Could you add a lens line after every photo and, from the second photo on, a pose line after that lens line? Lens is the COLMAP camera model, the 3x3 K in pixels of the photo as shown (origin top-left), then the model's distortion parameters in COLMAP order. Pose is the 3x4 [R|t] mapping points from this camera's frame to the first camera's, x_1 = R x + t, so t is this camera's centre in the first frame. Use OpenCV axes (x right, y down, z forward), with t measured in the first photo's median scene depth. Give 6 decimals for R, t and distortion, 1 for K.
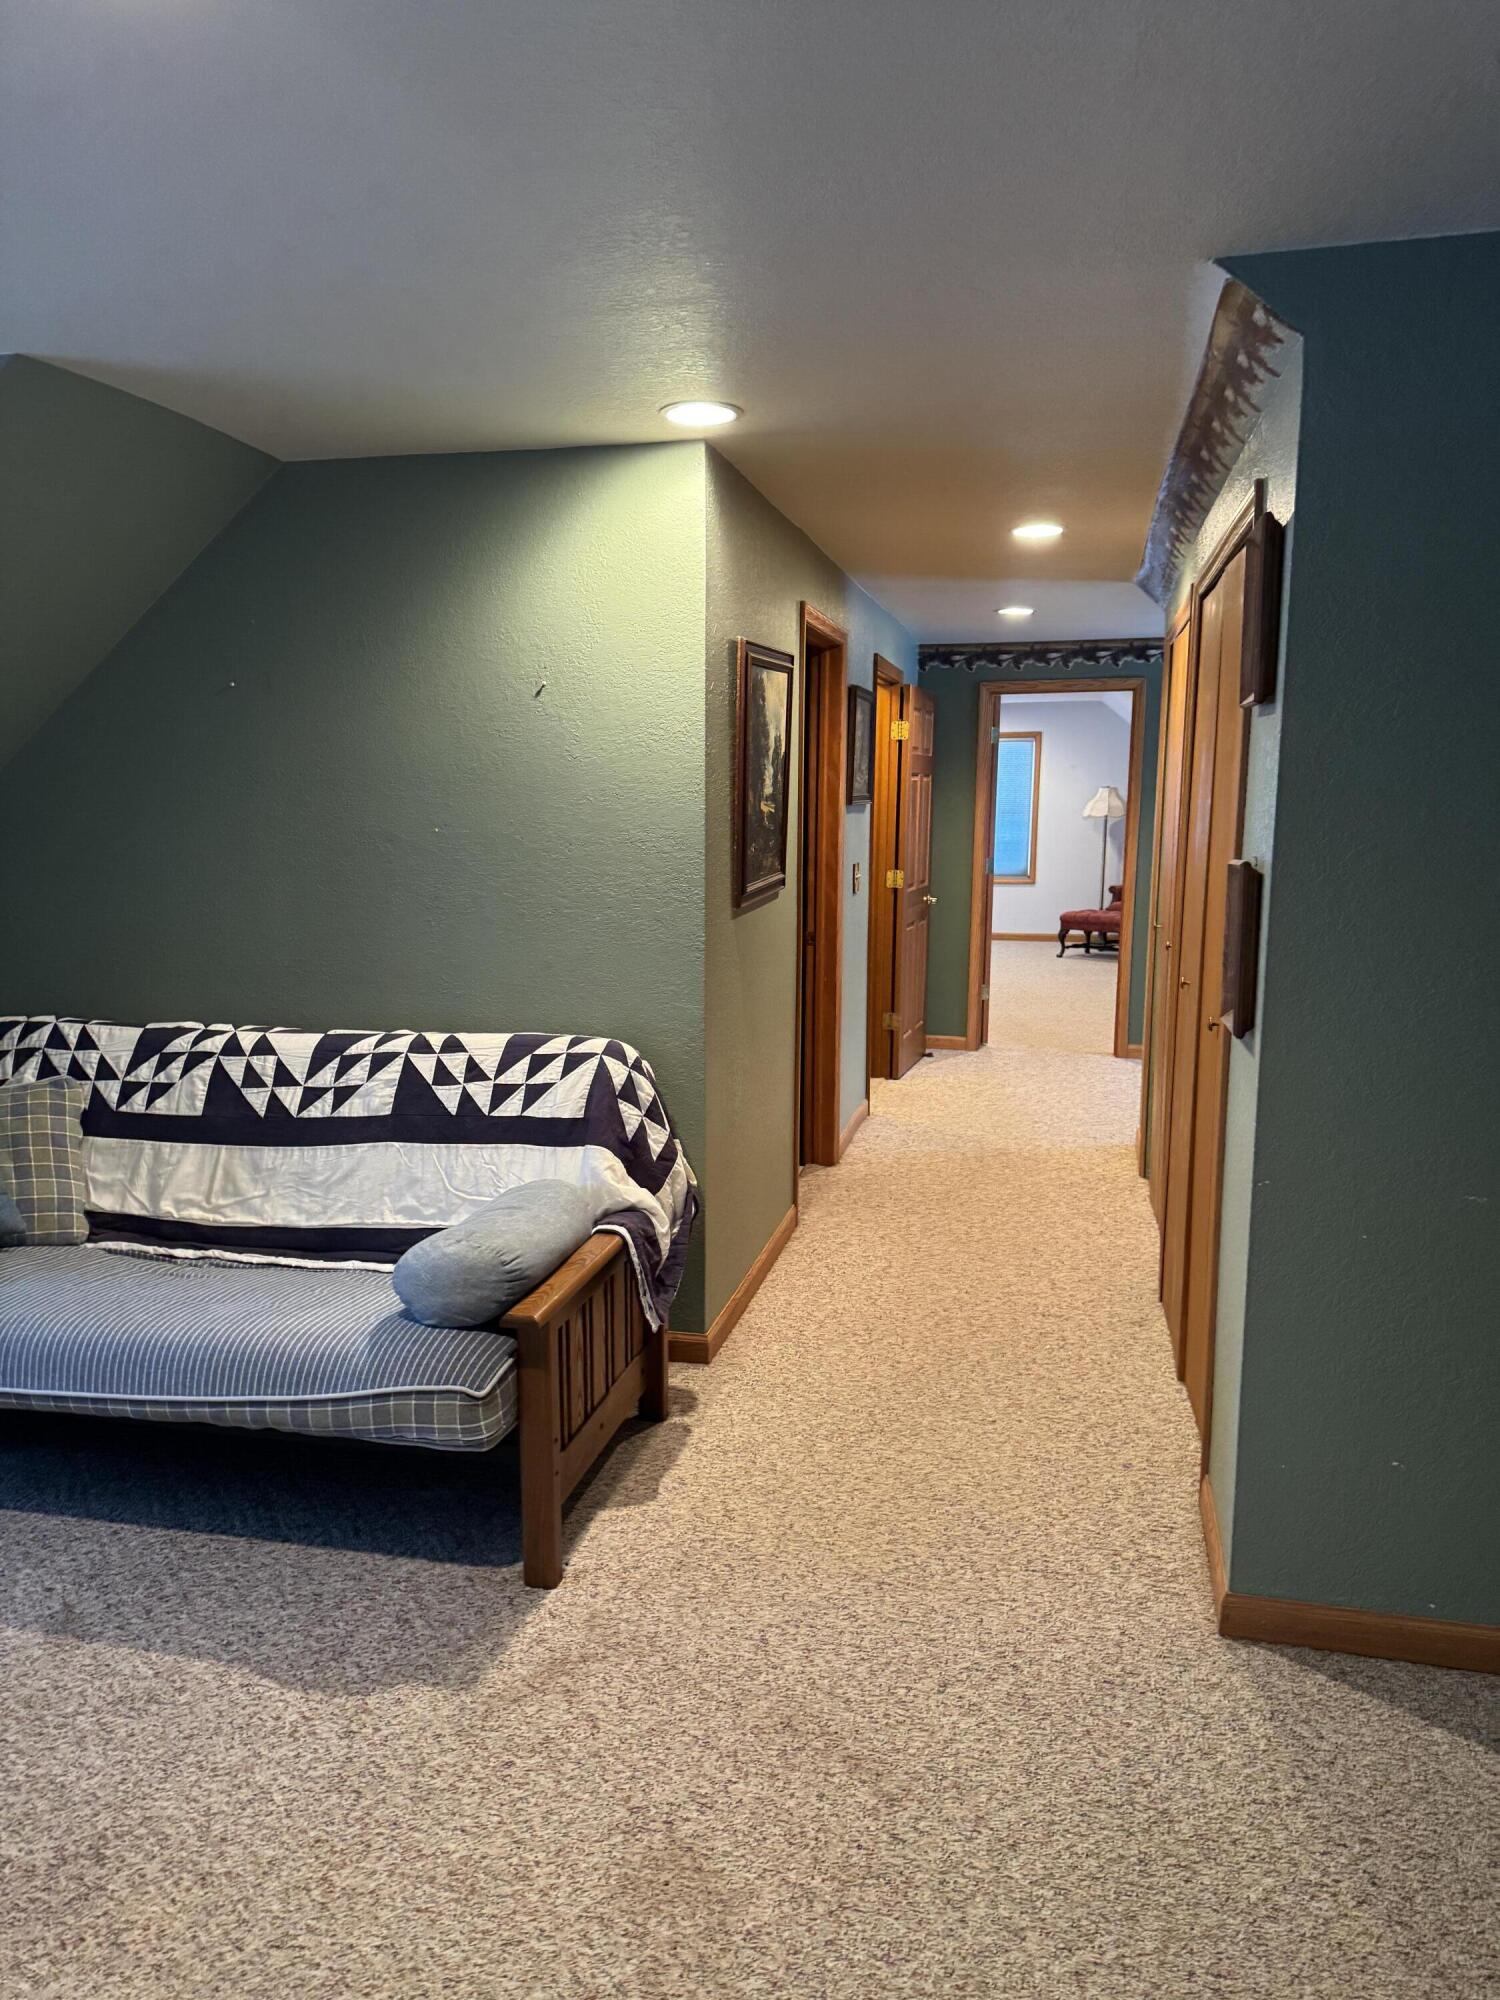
lens RADIAL K [[1429.2, 0, 750.0], [0, 1429.2, 1000.0], [0, 0, 1]] dist [0.086768, -0.064100]
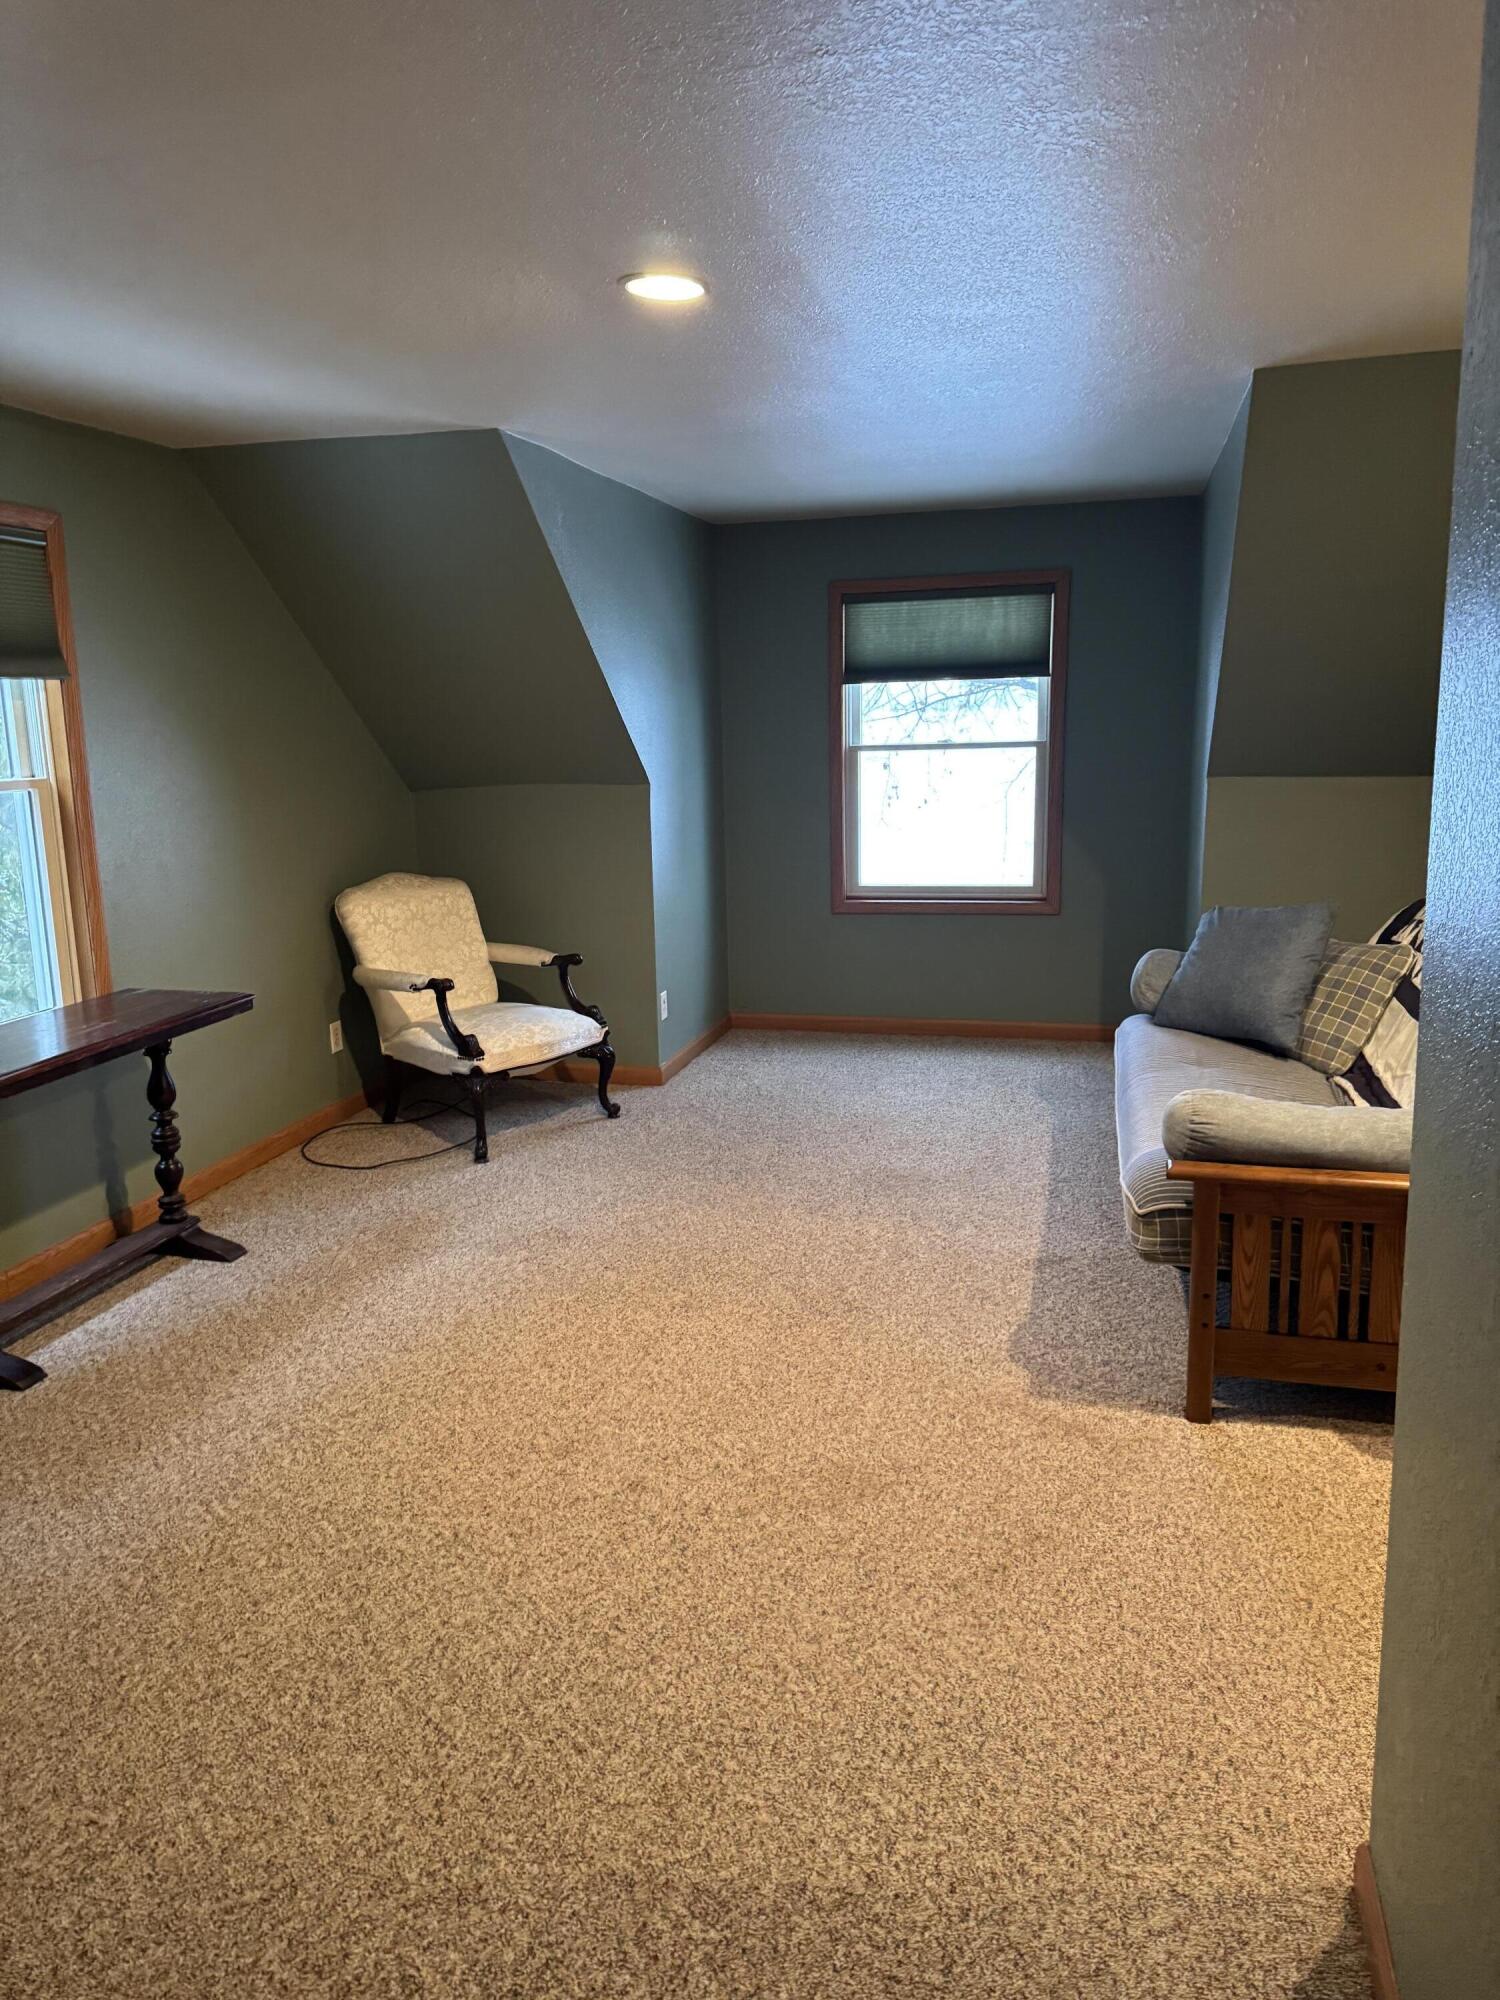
lens RADIAL K [[1429.2, 0, 750.0], [0, 1429.2, 1000.0], [0, 0, 1]] dist [0.086768, -0.064100]
pose [[-0.027063, 0.192520, -0.980920, 0.947657], [-0.125609, 0.972847, 0.194401, -0.089150], [0.991711, 0.128474, -0.002146, 0.650065]]
